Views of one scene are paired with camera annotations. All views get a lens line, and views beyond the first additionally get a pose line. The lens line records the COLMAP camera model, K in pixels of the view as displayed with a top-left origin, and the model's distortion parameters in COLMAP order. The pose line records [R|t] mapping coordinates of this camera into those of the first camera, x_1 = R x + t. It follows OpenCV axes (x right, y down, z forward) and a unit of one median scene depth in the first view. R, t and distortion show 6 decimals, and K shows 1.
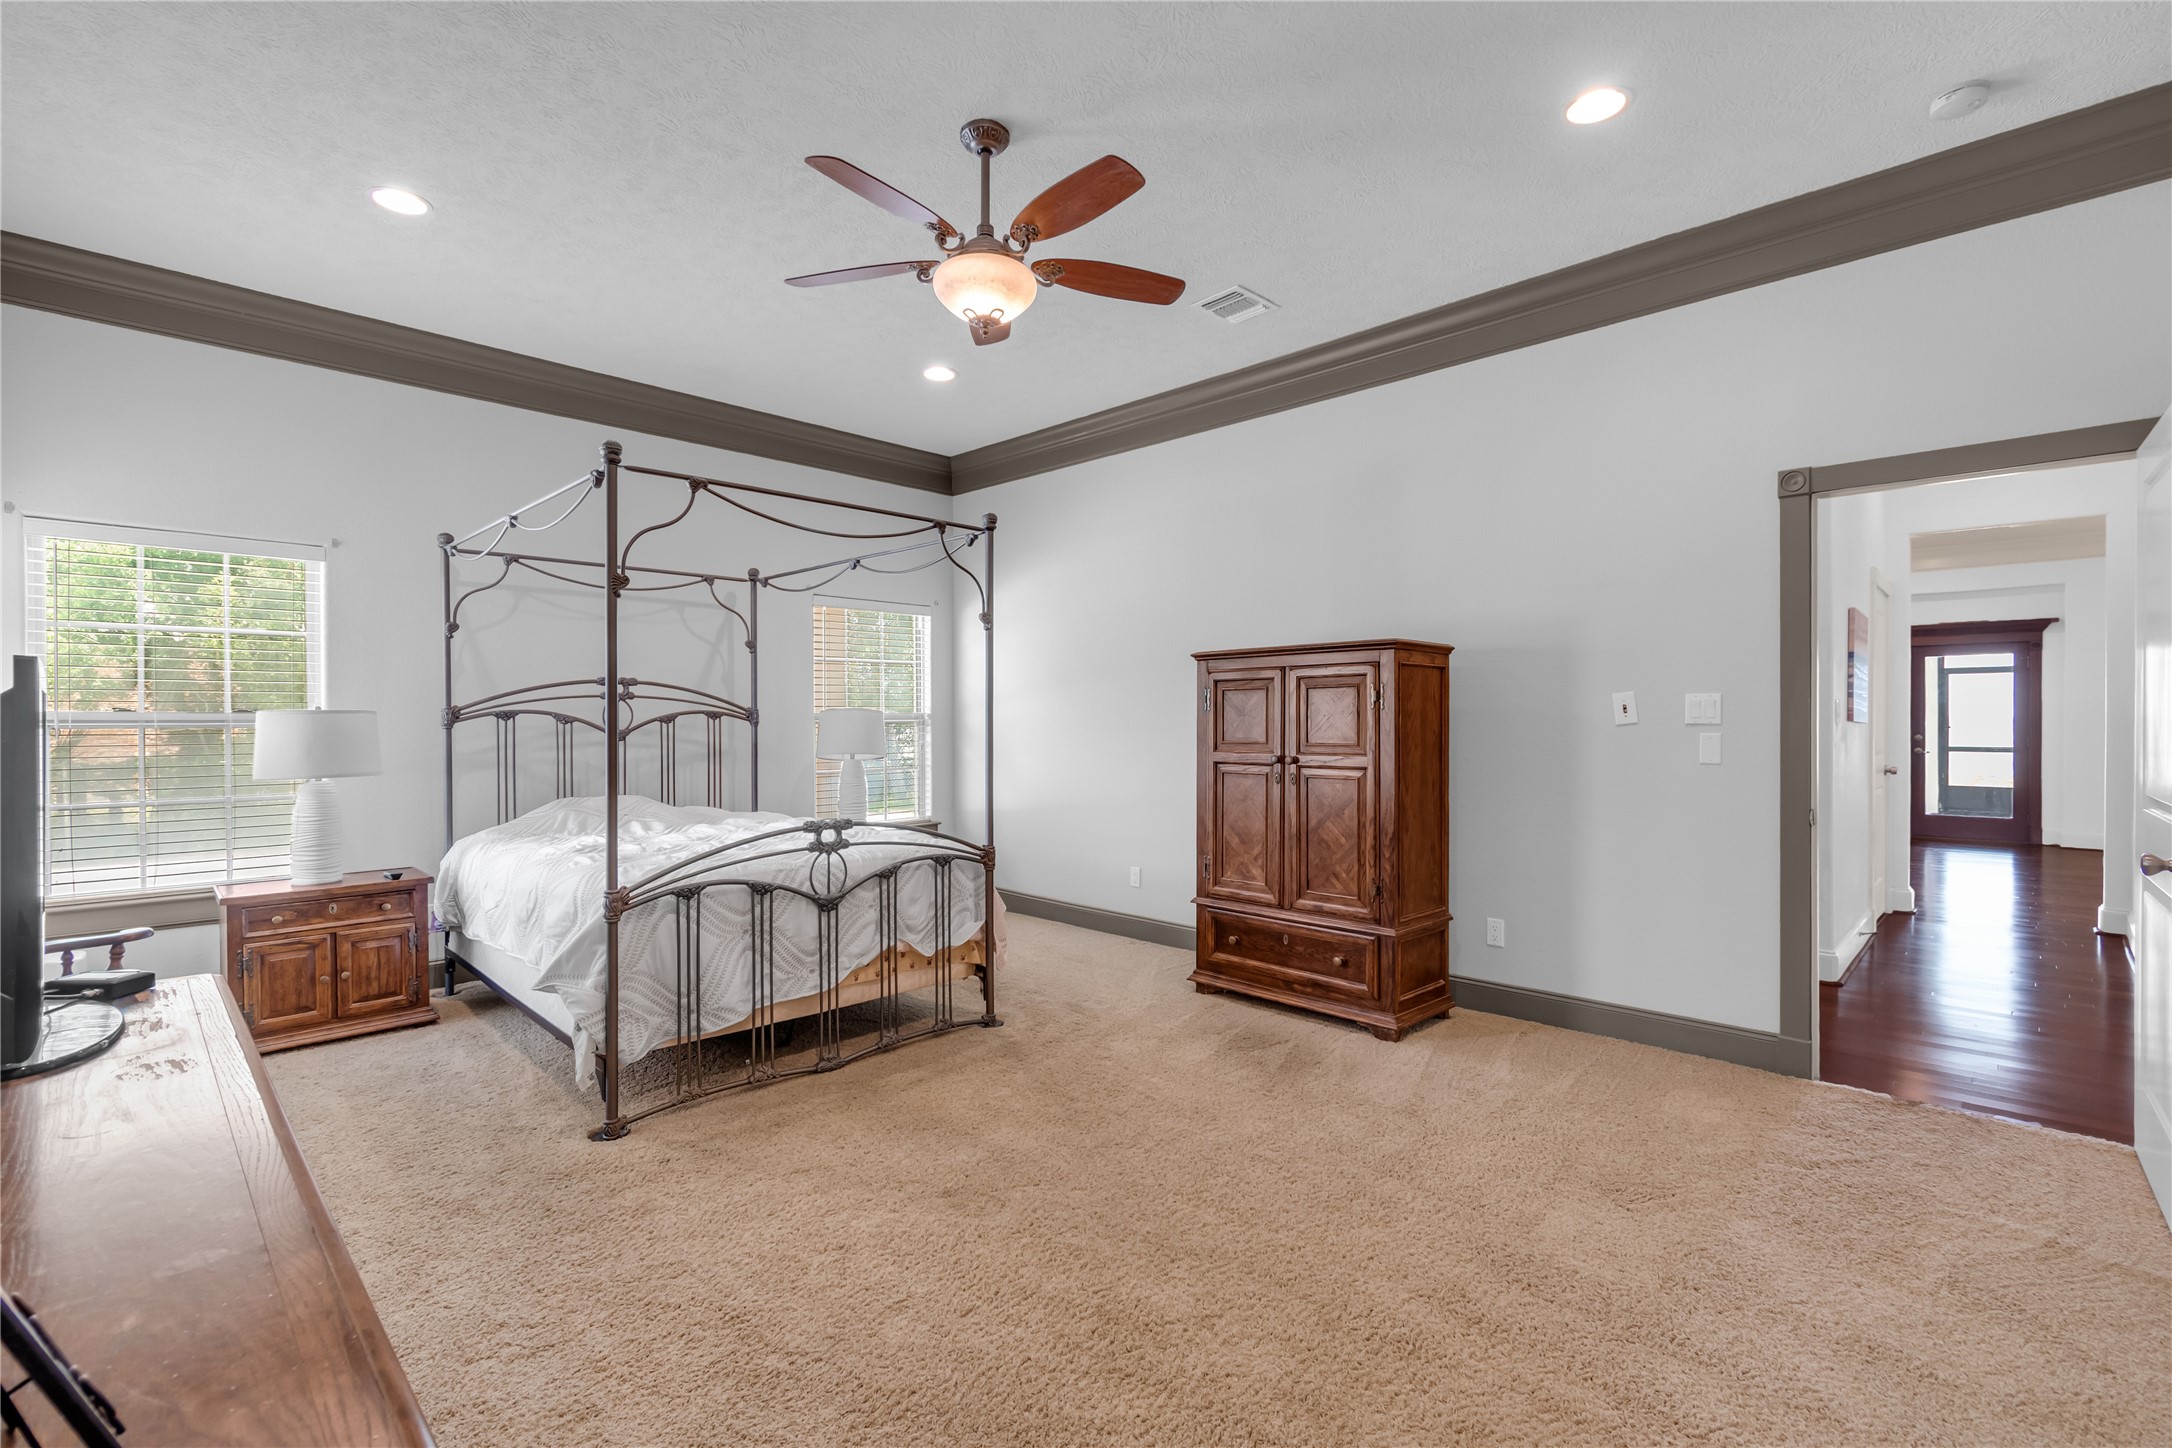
lens RADIAL K [[971.6, 0, 1074.1], [0, 971.6, 723.2], [0, 0, 1]] dist [0.003470, -0.001288]
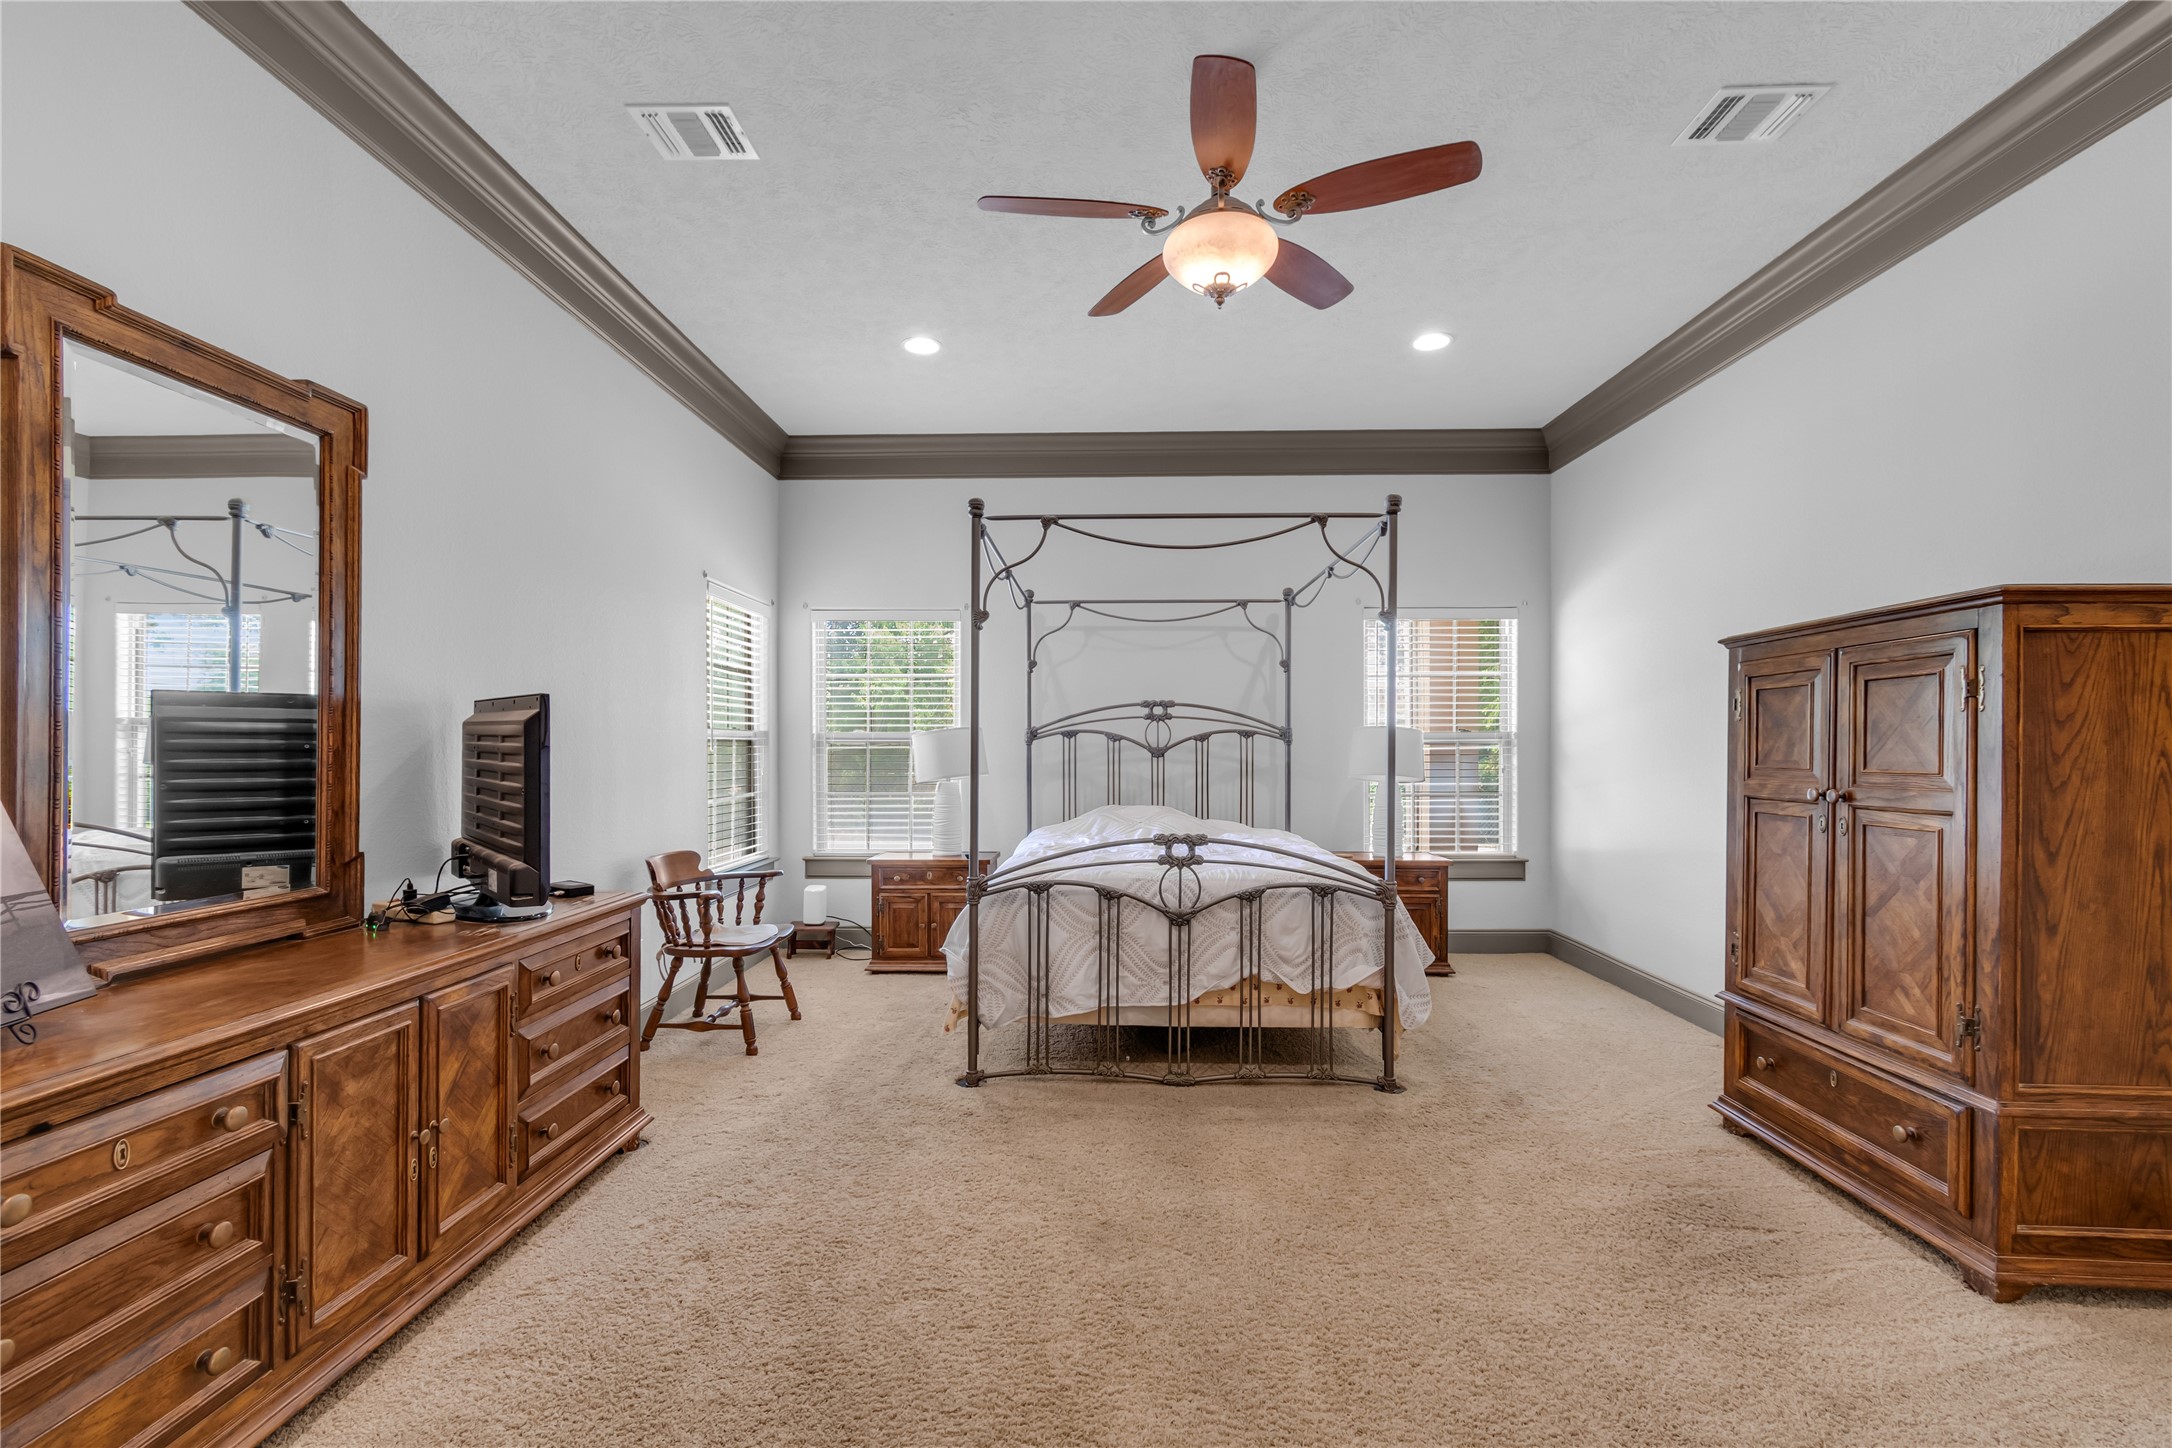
lens RADIAL K [[971.6, 0, 1072.3], [0, 971.6, 746.4], [0, 0, 1]] dist [0.003470, -0.001288]
pose [[0.681640, 0.003556, -0.731679, 0.364222], [-0.006212, 0.999980, -0.000928, 0.009901], [0.731662, 0.005178, 0.681648, 0.216112]]
